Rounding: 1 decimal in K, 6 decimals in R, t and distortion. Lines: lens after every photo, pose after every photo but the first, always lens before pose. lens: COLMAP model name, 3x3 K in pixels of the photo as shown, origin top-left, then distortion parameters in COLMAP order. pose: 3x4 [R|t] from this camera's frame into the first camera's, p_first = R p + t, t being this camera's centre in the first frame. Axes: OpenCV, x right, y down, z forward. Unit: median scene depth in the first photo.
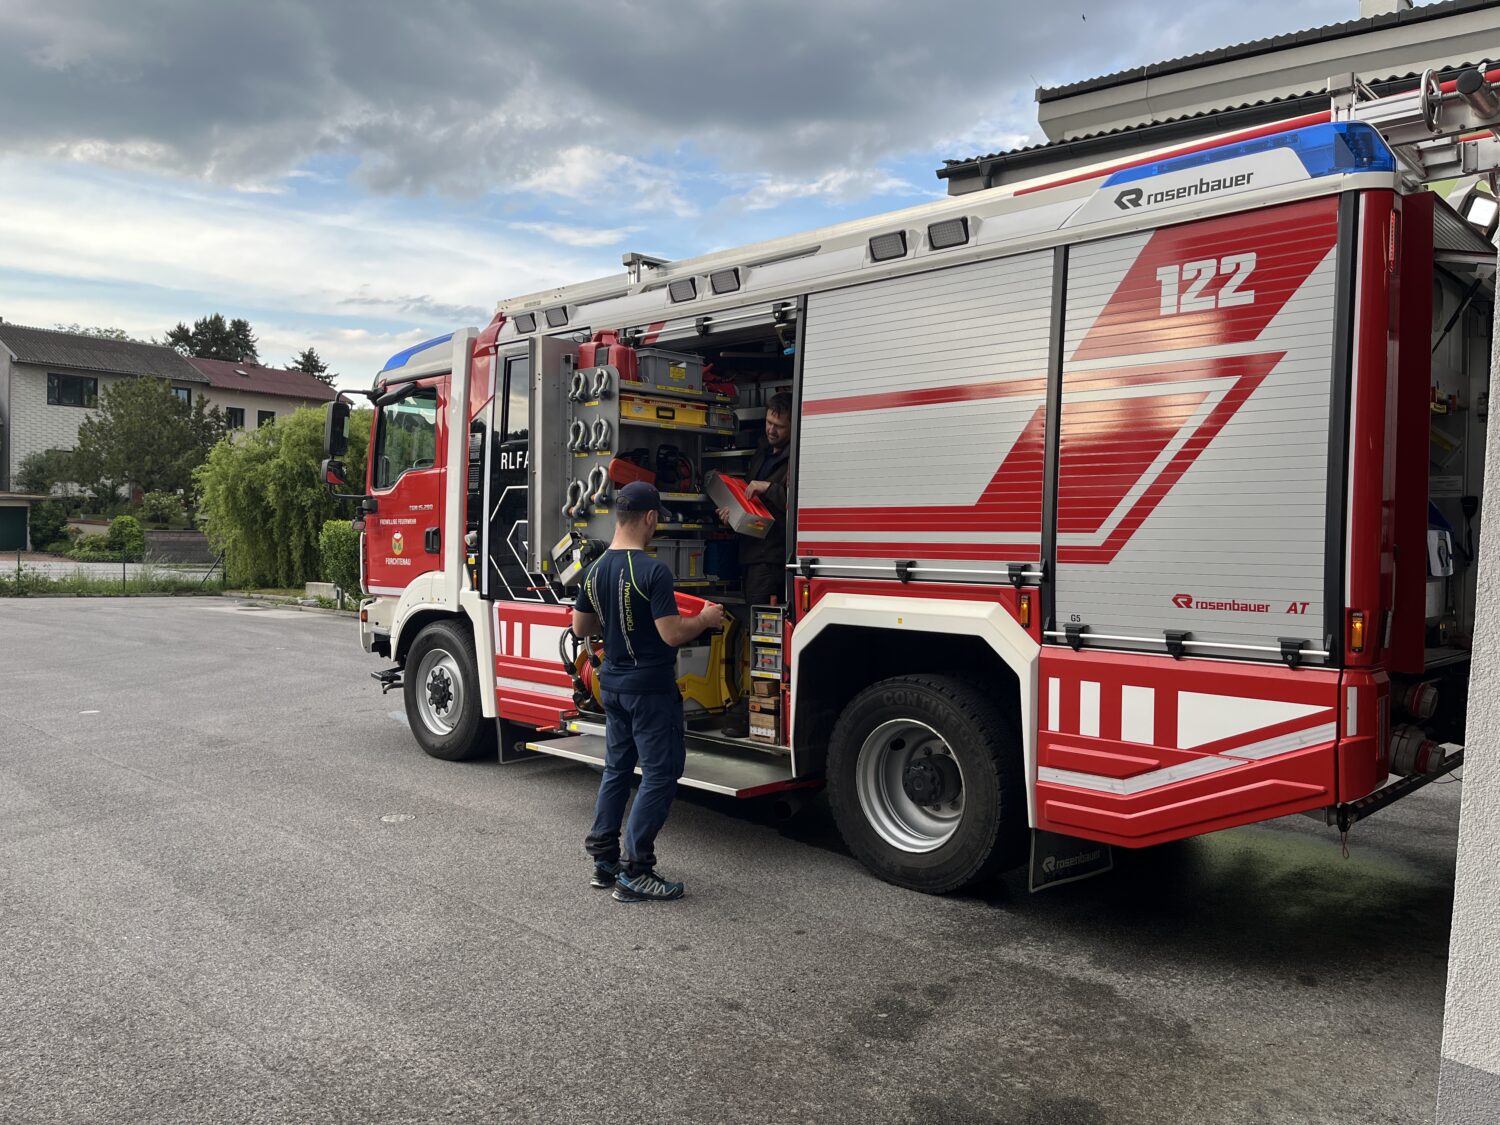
lens RADIAL K [[1130.8, 0, 742.8], [0, 1130.8, 558.0], [0, 0, 1]] dist [0.060844, -0.088649]
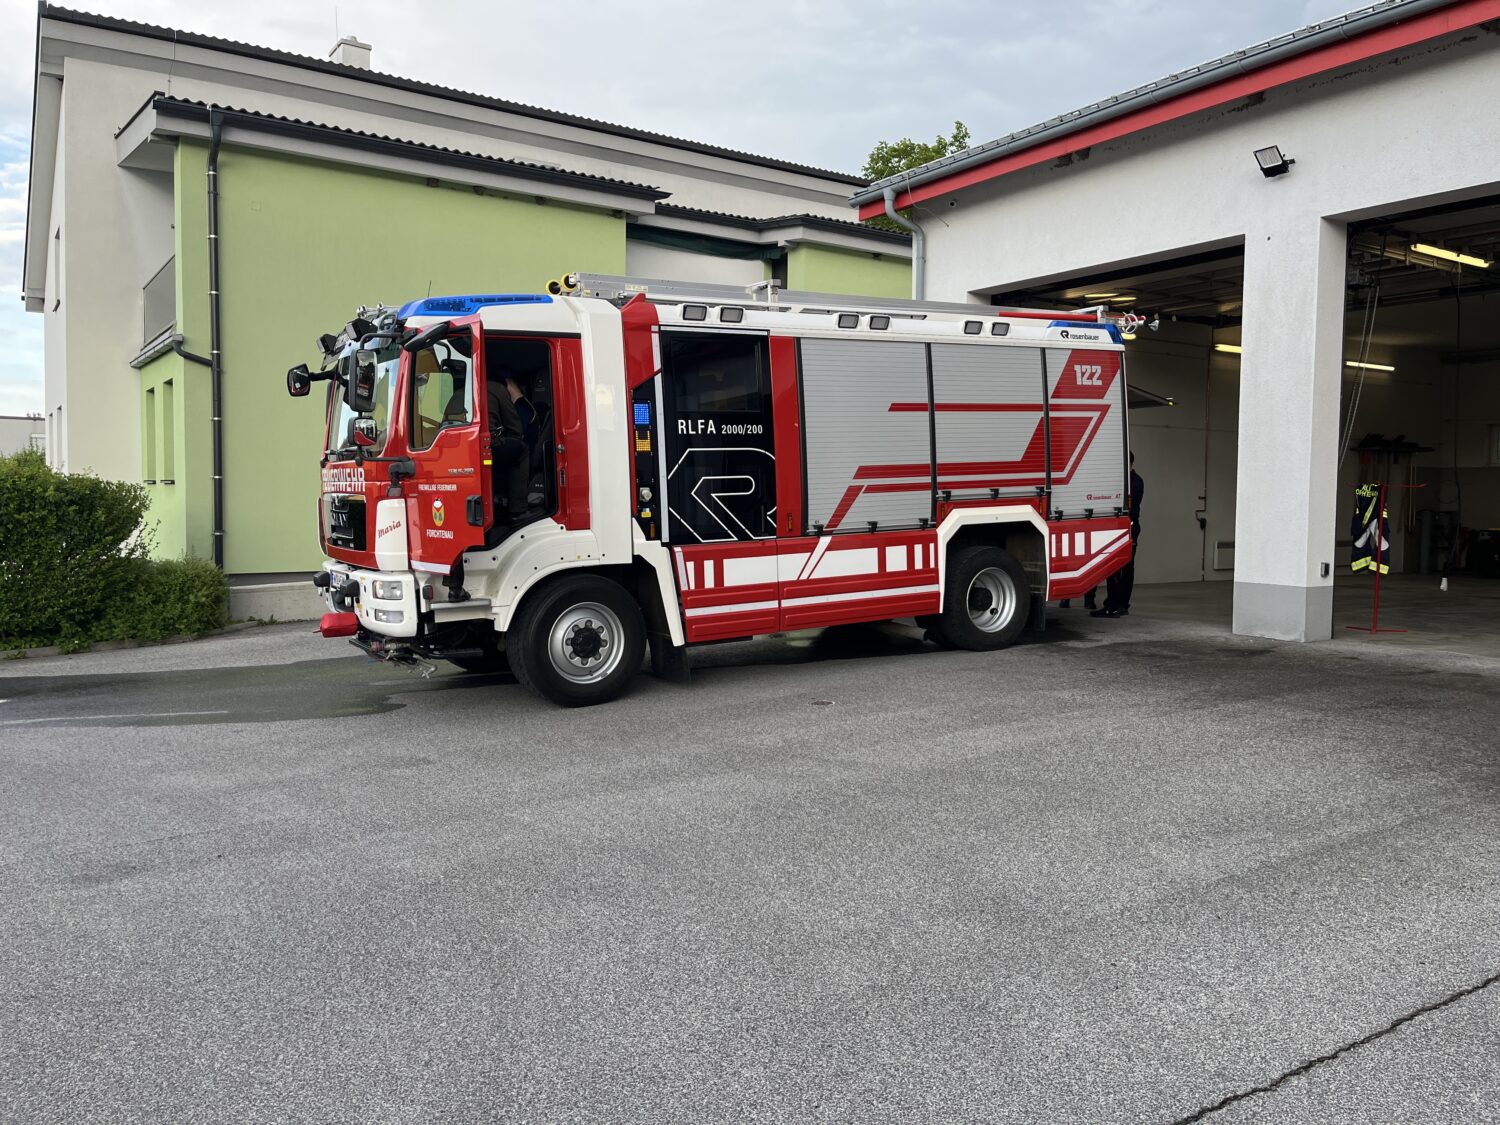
lens RADIAL K [[1130.8, 0, 756.0], [0, 1130.8, 559.9], [0, 0, 1]] dist [0.060844, -0.088649]
pose [[0.243600, -0.091376, 0.965562, -2.010495], [0.050100, 0.995408, 0.081561, -0.059843], [-0.968581, 0.028506, 0.247059, 0.954733]]
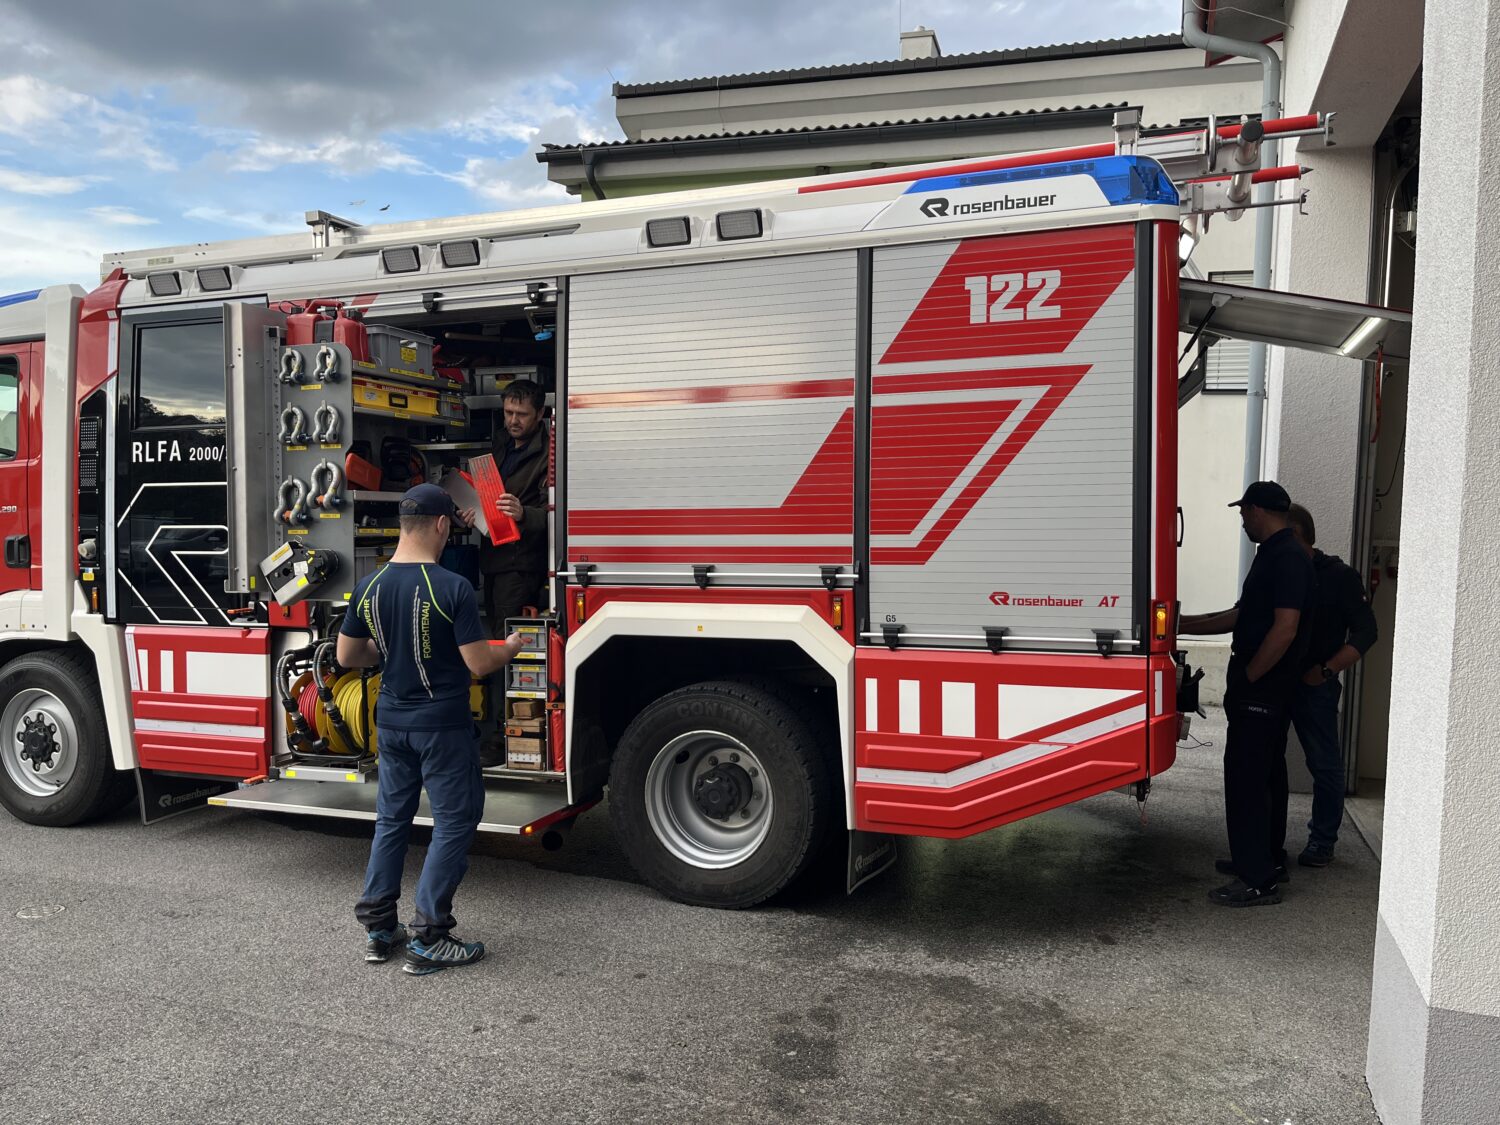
lens RADIAL K [[1130.8, 0, 741.1], [0, 1130.8, 561.2], [0, 0, 1]] dist [0.060844, -0.088649]
pose [[0.915640, -0.028450, 0.400992, -0.217010], [0.023564, 0.999576, 0.017111, -0.017286], [-0.401309, -0.006219, 0.915922, 0.120046]]
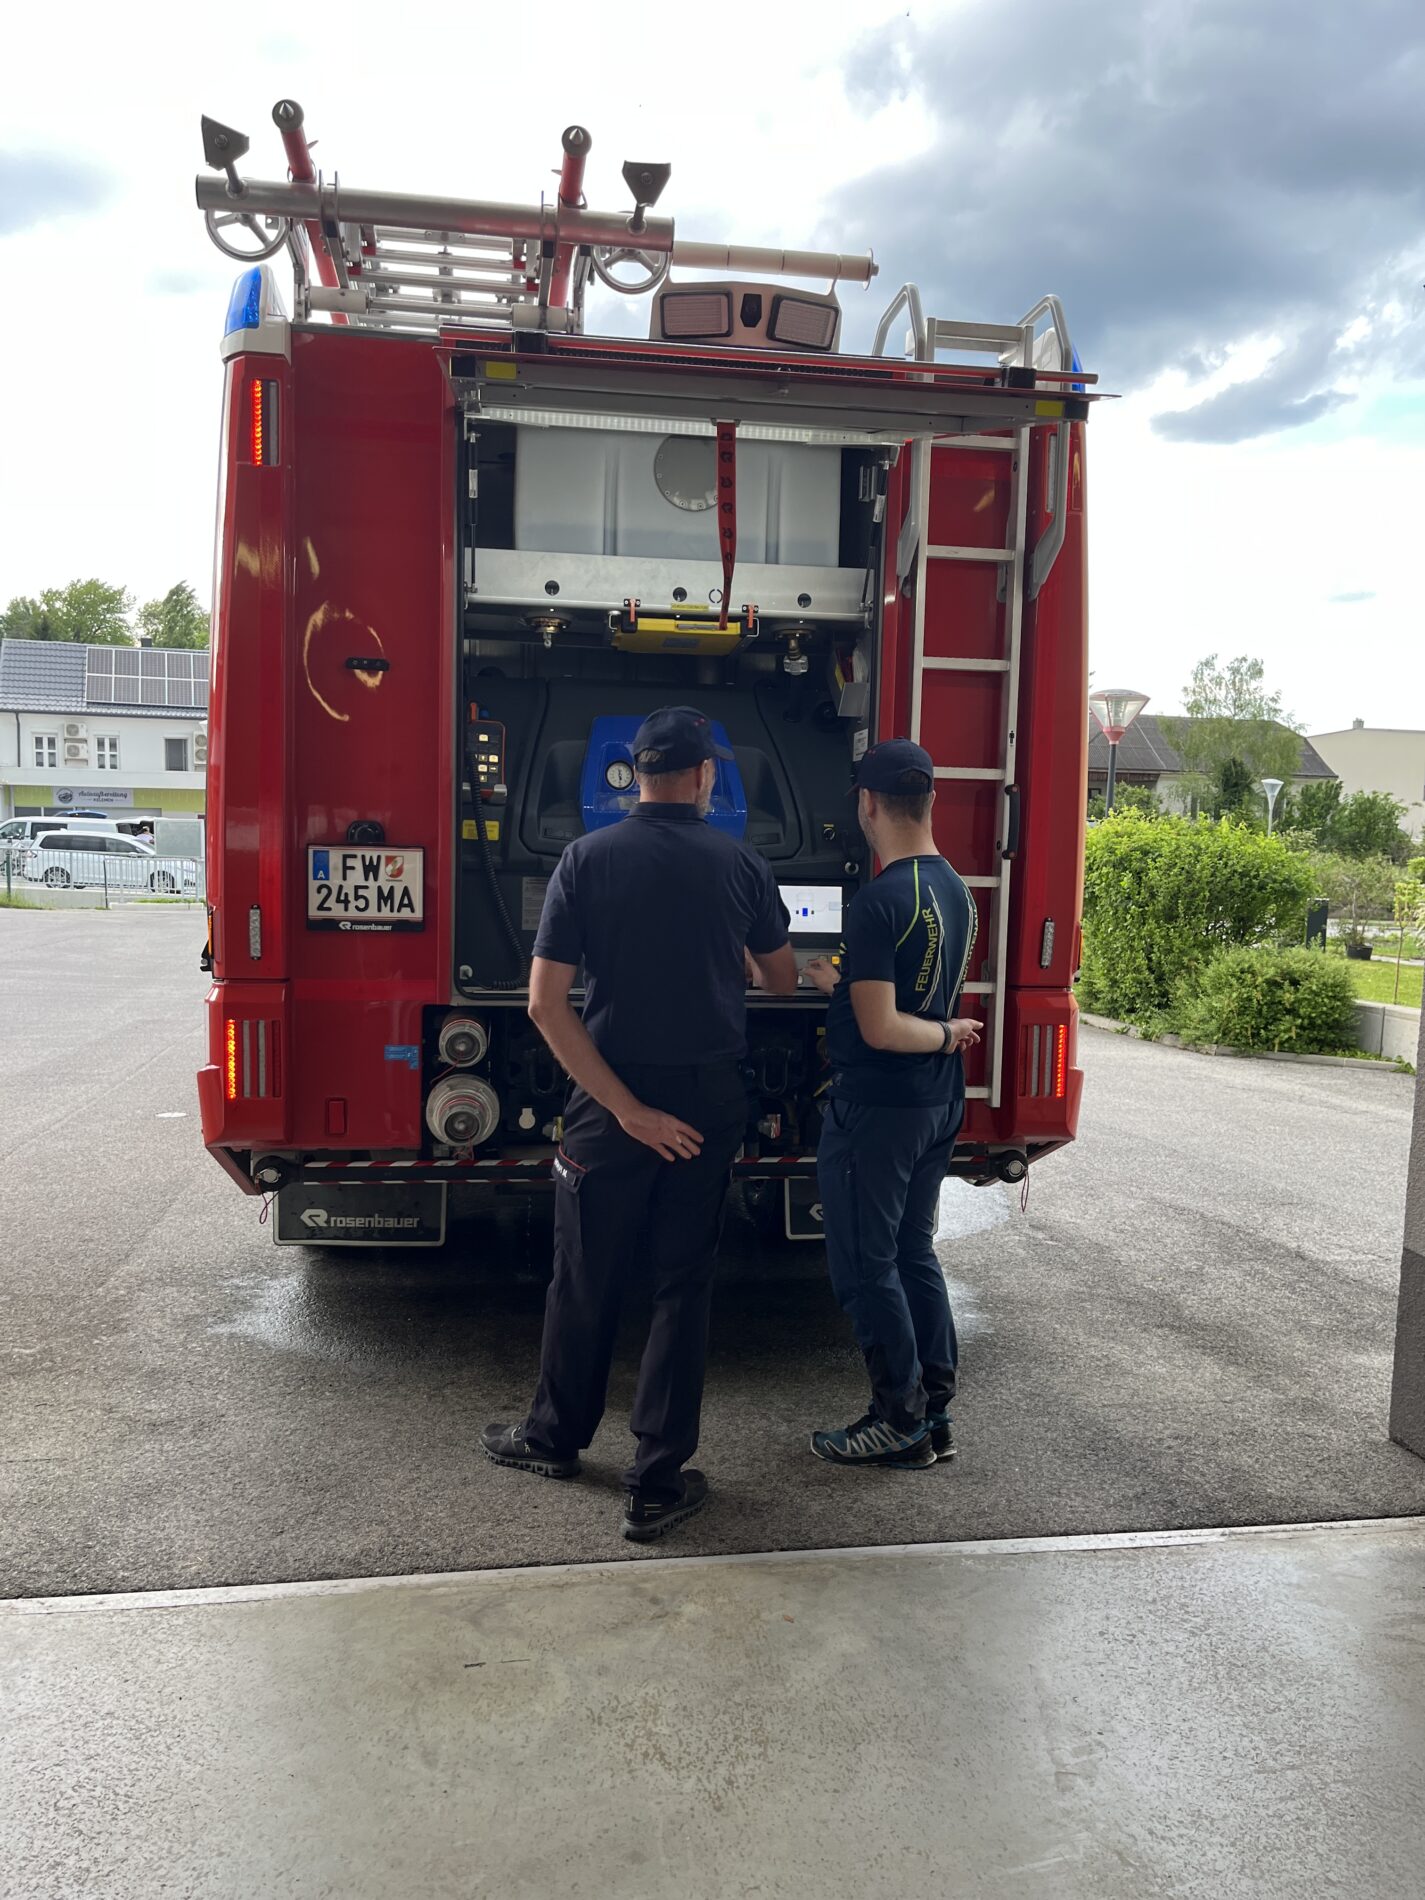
lens RADIAL K [[1432.4, 0, 703.9], [0, 1432.4, 968.2], [0, 0, 1]] dist [0.060844, -0.088649]
pose [[0.796445, 0.047033, -0.602880, 1.108707], [-0.021680, 0.998551, 0.049261, 0.025039], [0.604323, -0.026164, 0.796310, 0.322980]]
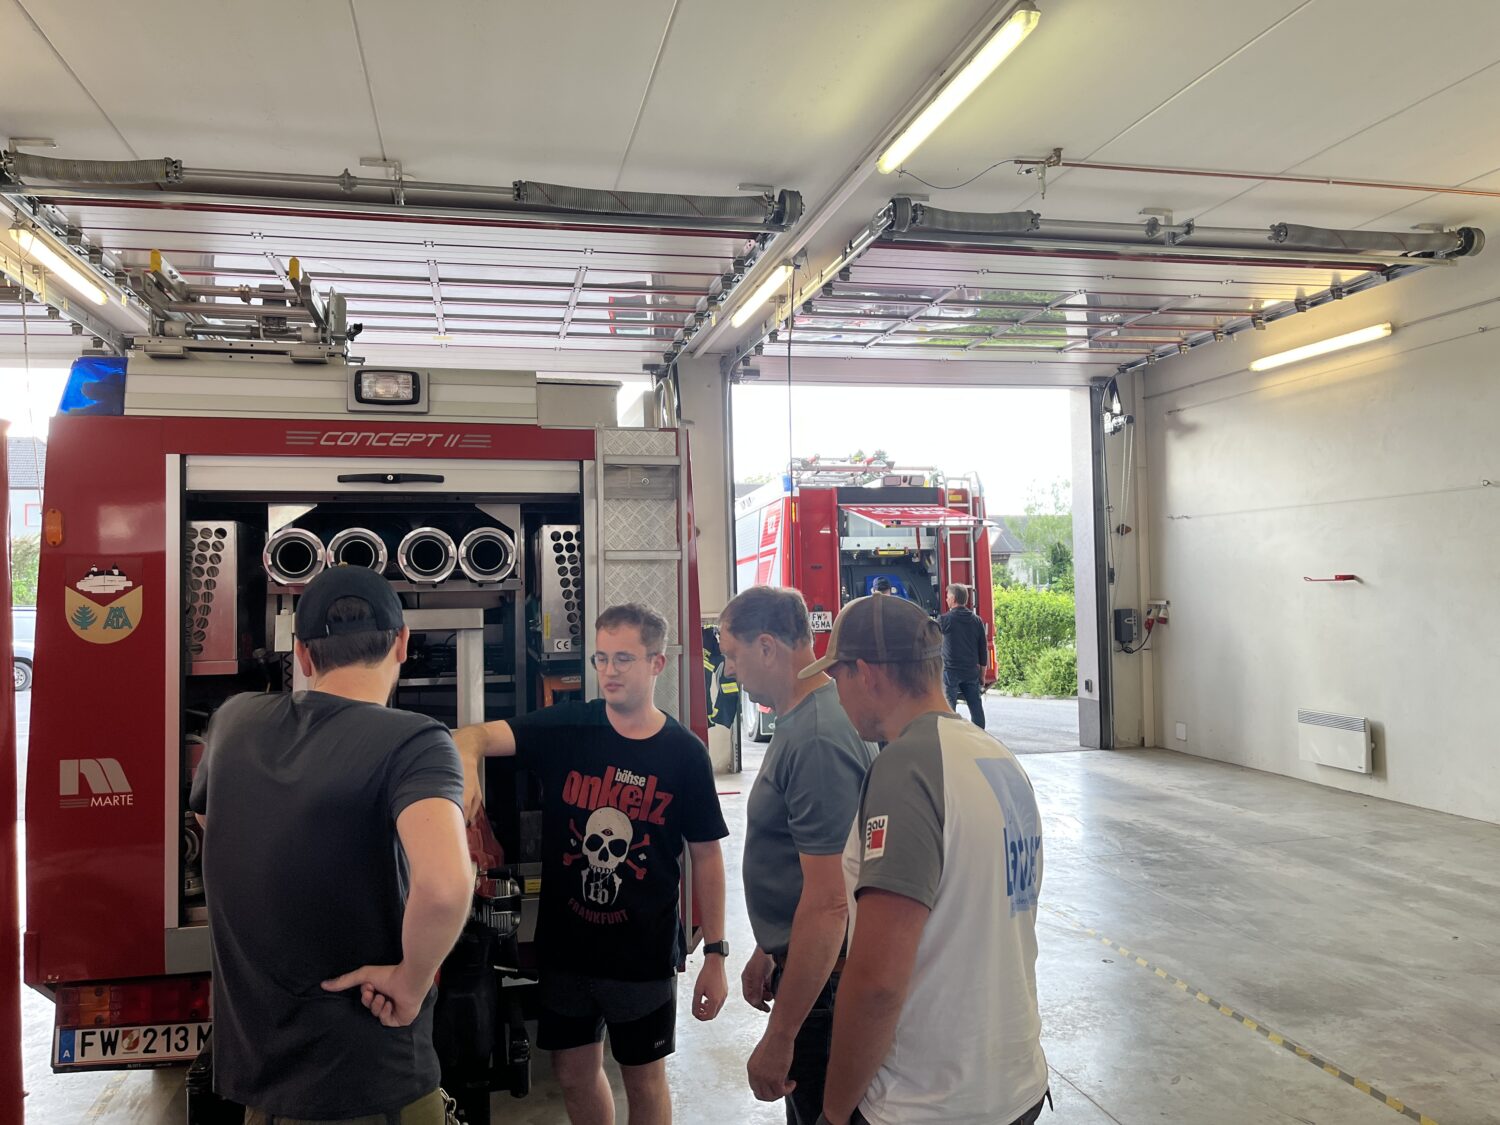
lens RADIAL K [[1130.8, 0, 761.7], [0, 1130.8, 561.8], [0, 0, 1]] dist [0.060844, -0.088649]
pose [[0.844441, -0.069527, -0.531117, 1.711917], [0.028761, 0.995995, -0.084653, 0.099705], [0.534876, 0.056209, 0.843059, -1.346366]]
